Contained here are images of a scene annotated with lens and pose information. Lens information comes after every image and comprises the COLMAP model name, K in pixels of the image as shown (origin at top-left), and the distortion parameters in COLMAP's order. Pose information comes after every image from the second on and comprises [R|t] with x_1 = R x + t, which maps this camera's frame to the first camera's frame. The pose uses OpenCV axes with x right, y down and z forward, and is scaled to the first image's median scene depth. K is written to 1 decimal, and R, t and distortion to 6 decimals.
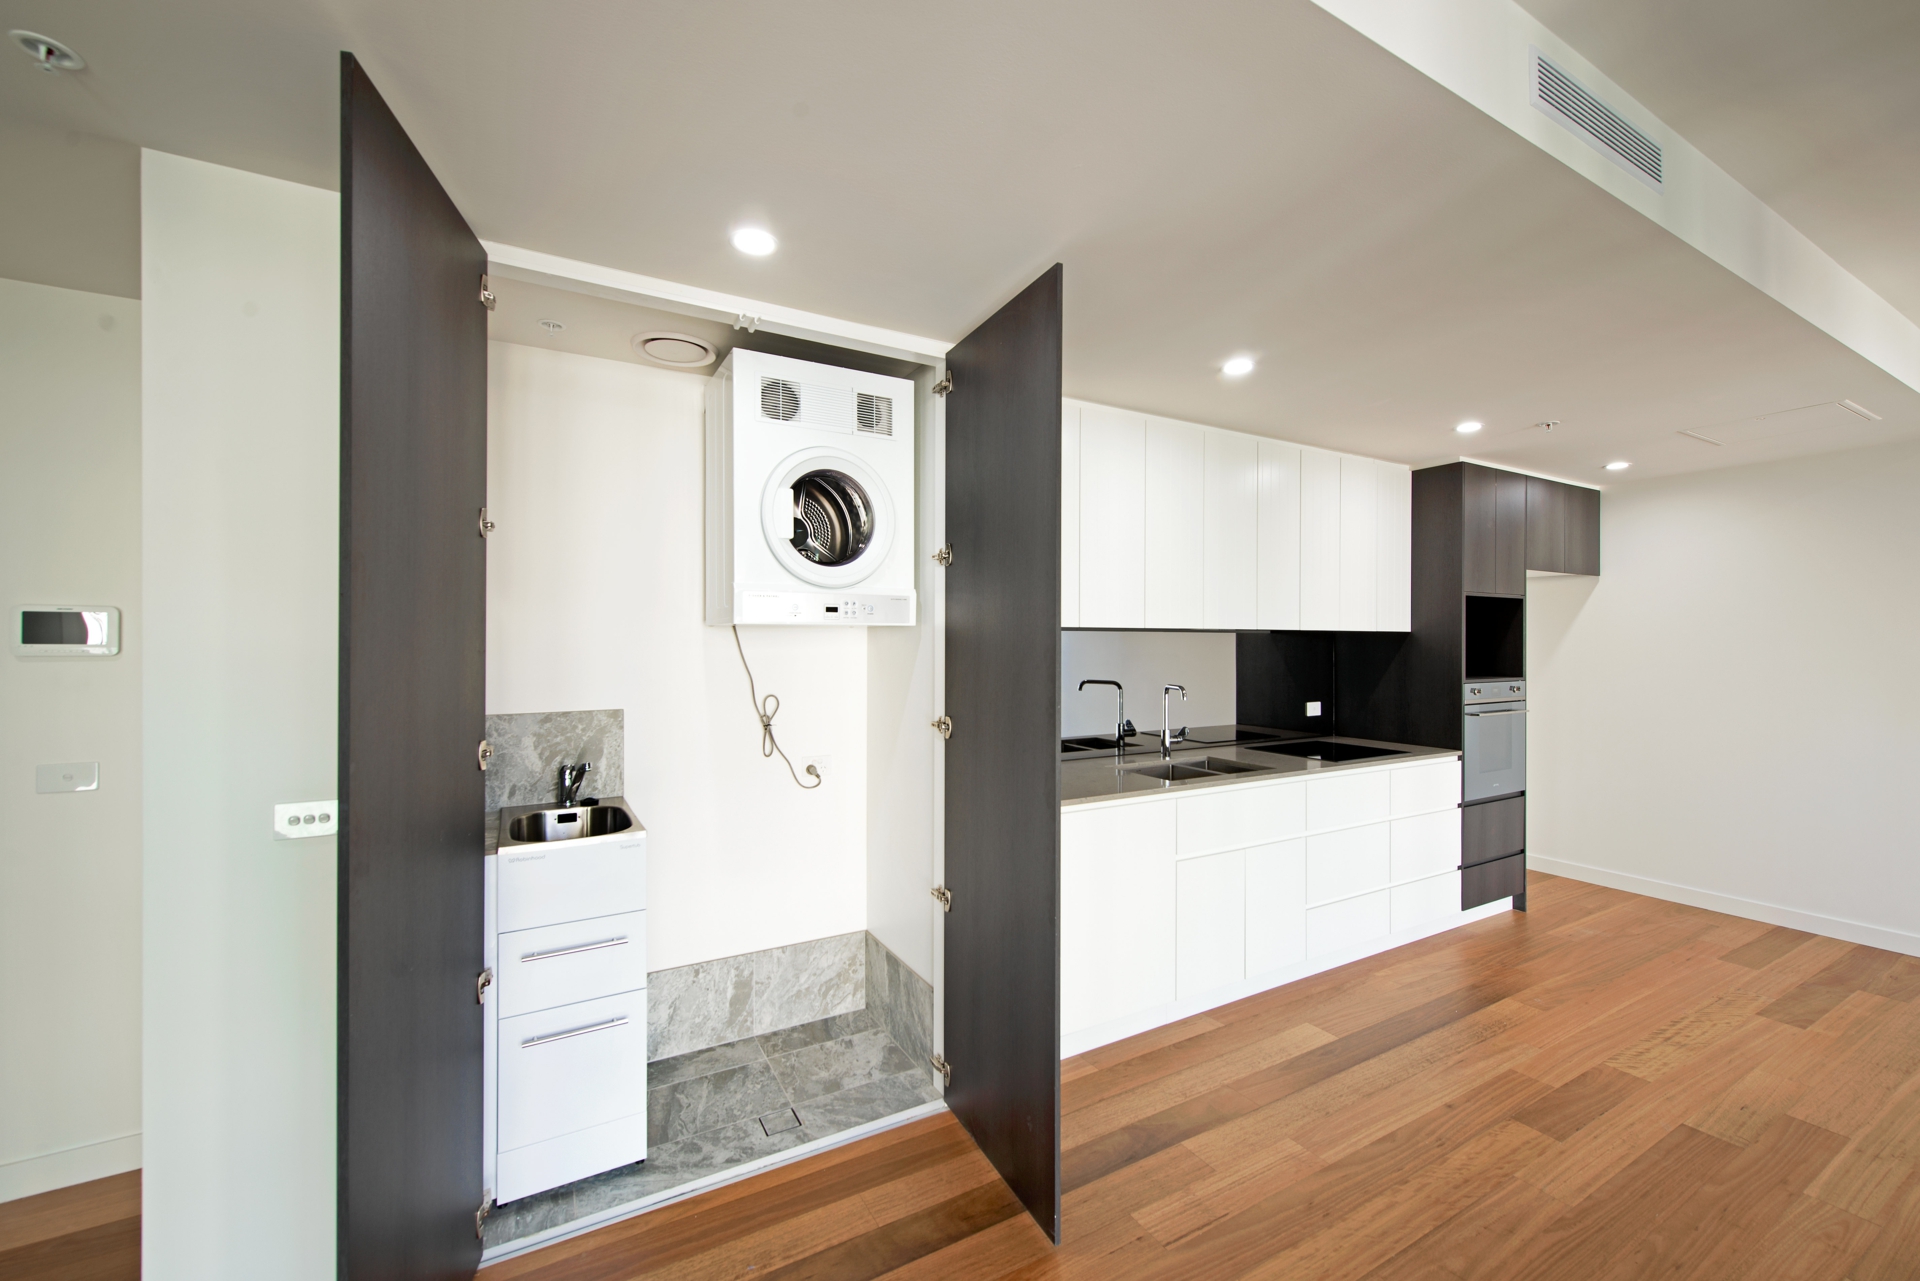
lens RADIAL K [[729.0, 0, 960.0], [0, 729.0, 640.5], [0, 0, 1]] dist [-0.012706, 0.000048]
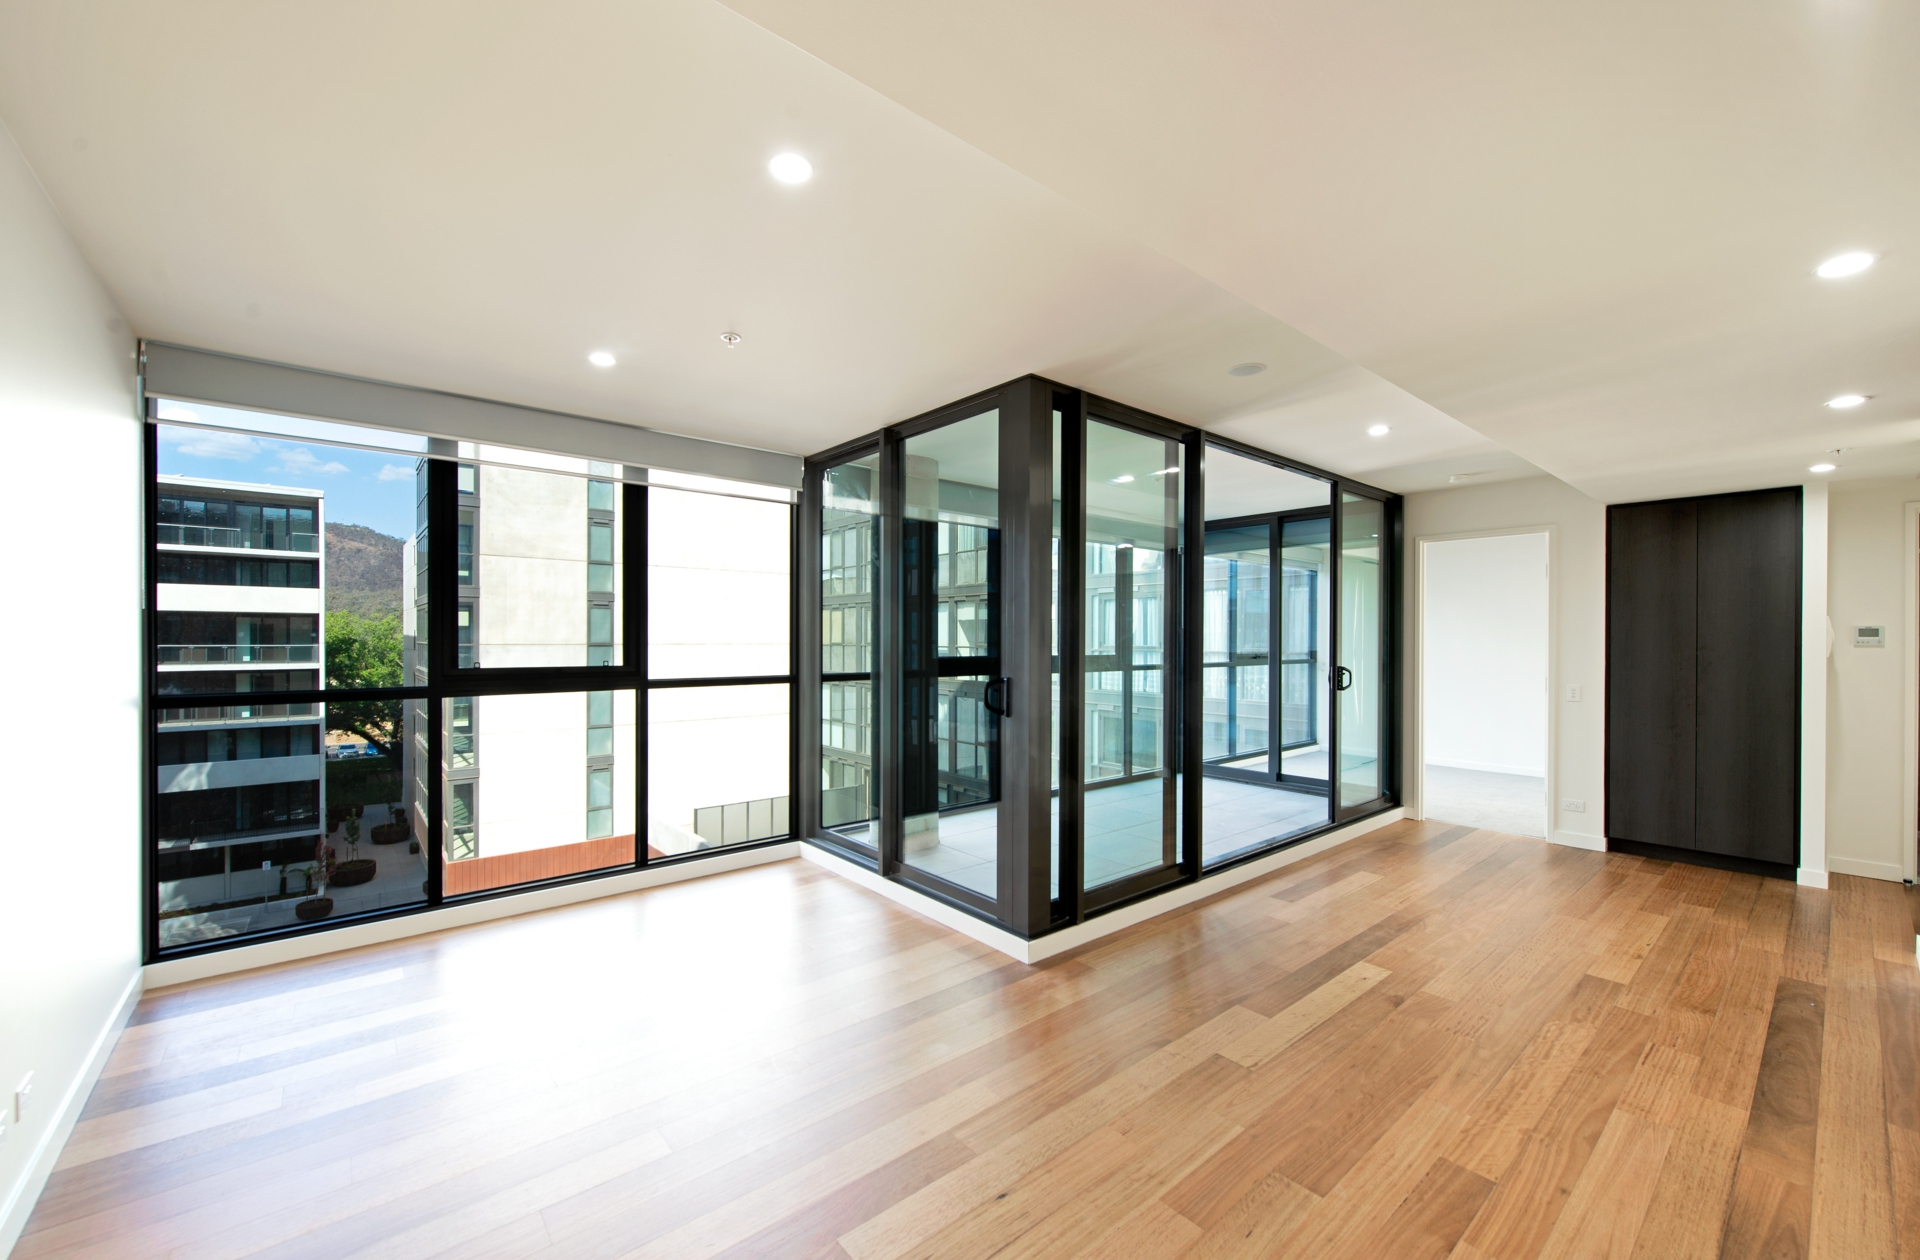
lens RADIAL K [[755.0, 0, 957.0], [0, 755.0, 636.8], [0, 0, 1]] dist [-0.048455, 0.023057]
pose [[-0.978522, -0.002757, -0.206123, 0.969332], [-0.001697, 0.999984, -0.005320, 0.004150], [0.206134, -0.004857, -0.978512, 1.060851]]
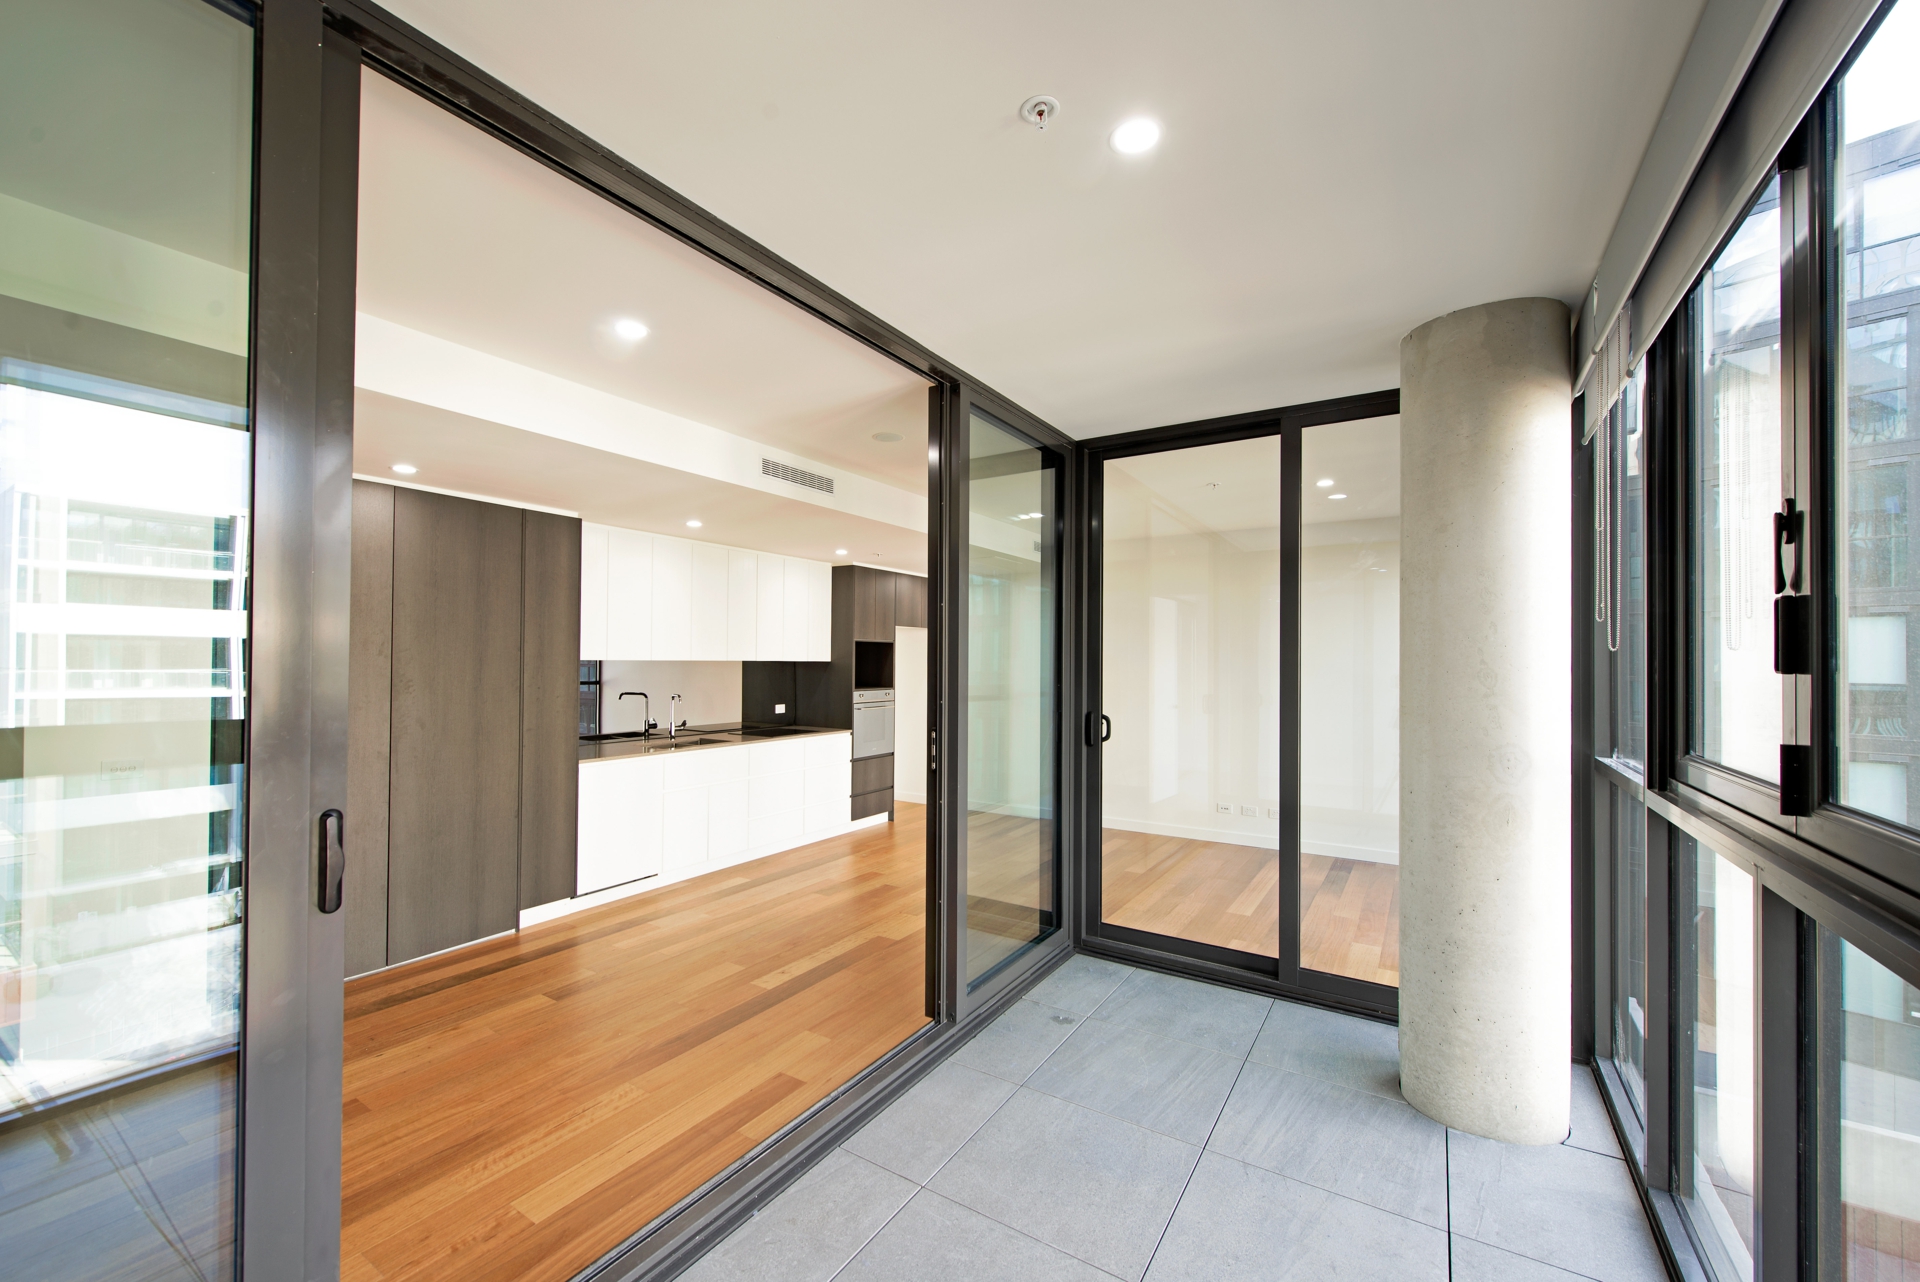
lens RADIAL K [[753.1, 0, 952.4], [0, 753.1, 651.8], [0, 0, 1]] dist [-0.015229, -0.000070]
pose [[0.872333, 0.013277, 0.488732, 0.012285], [-0.011400, 0.999912, -0.006815, -0.026442], [-0.488780, 0.000374, 0.872407, -0.698034]]
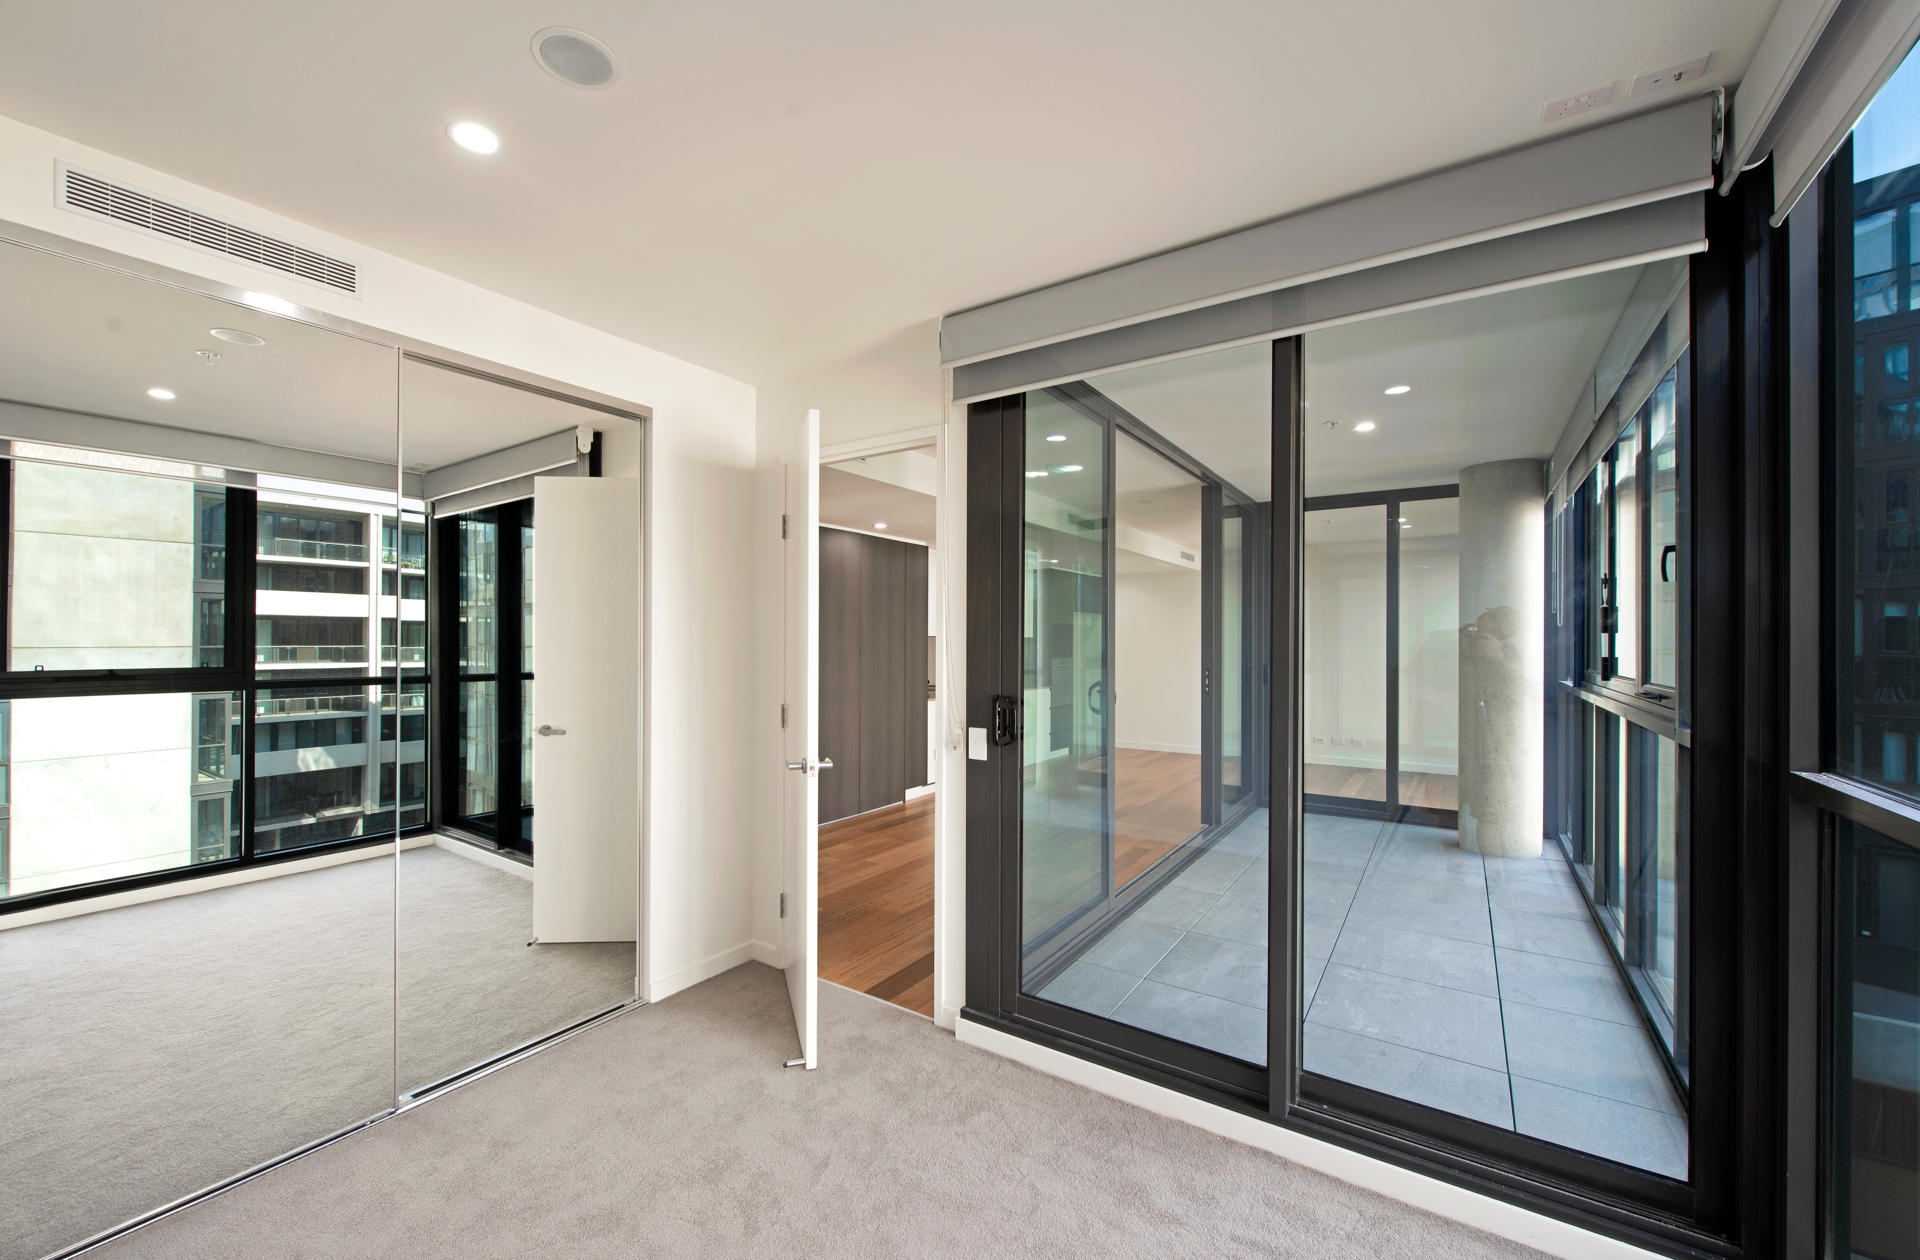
lens RADIAL K [[755.0, 0, 957.0], [0, 755.0, 636.8], [0, 0, 1]] dist [-0.048455, 0.023057]
pose [[0.896608, -0.001145, 0.442823, -0.690696], [-0.002484, 0.999968, 0.007615, -0.024626], [-0.442817, -0.007927, 0.896577, -1.092655]]
